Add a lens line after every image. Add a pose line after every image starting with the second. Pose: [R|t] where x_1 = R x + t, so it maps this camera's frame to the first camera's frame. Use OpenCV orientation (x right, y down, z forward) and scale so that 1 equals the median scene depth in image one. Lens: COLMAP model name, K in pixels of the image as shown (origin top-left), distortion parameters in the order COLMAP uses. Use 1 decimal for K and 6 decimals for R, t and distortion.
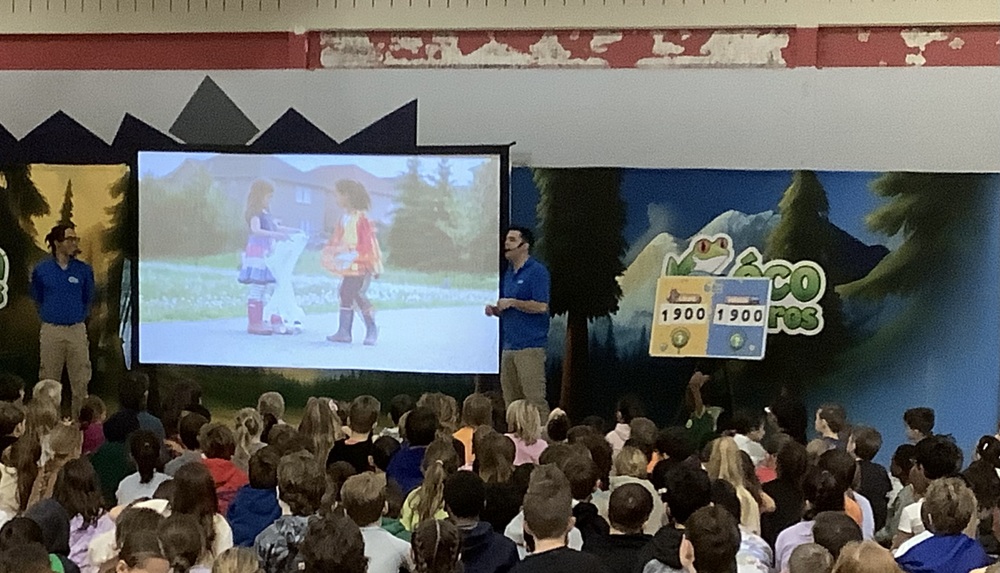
lens RADIAL K [[2432.6, 0, 457.1], [0, 2432.6, 289.1], [0, 0, 1]] dist [-0.034635, 1.164798]
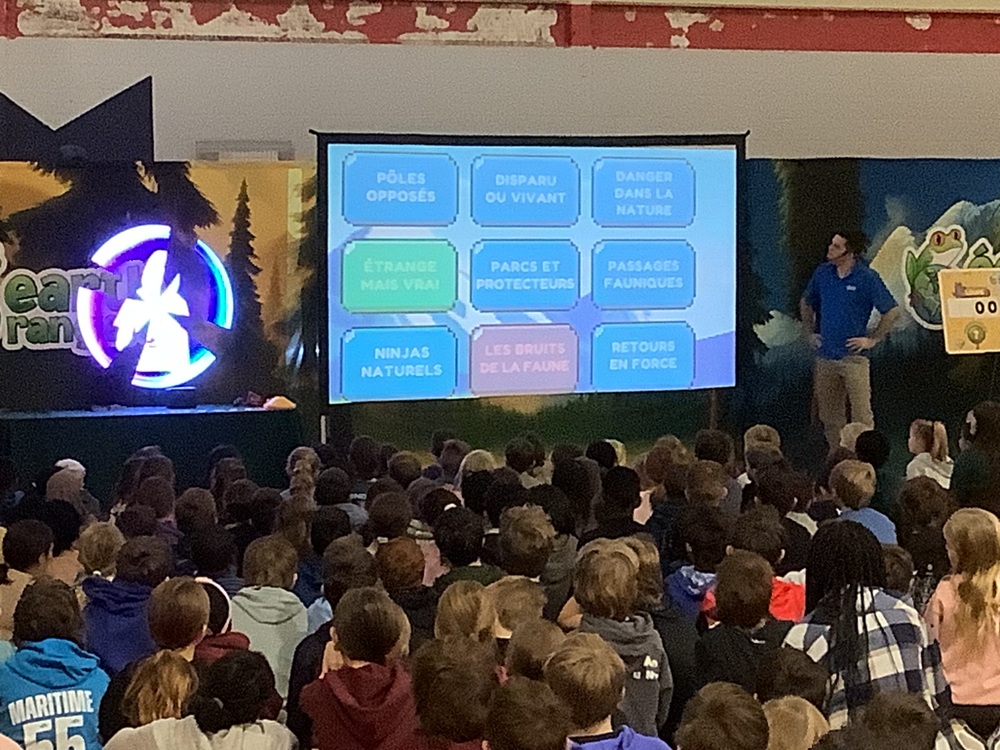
lens RADIAL K [[2806.3, 0, 500.0], [0, 2806.3, 375.0], [0, 0, 1]] dist [-0.065224, 1.095239]
pose [[0.749729, -0.060688, 0.658957, -0.595492], [0.040314, 0.998125, 0.046057, -0.017059], [-0.660516, -0.007965, 0.750769, 0.219584]]
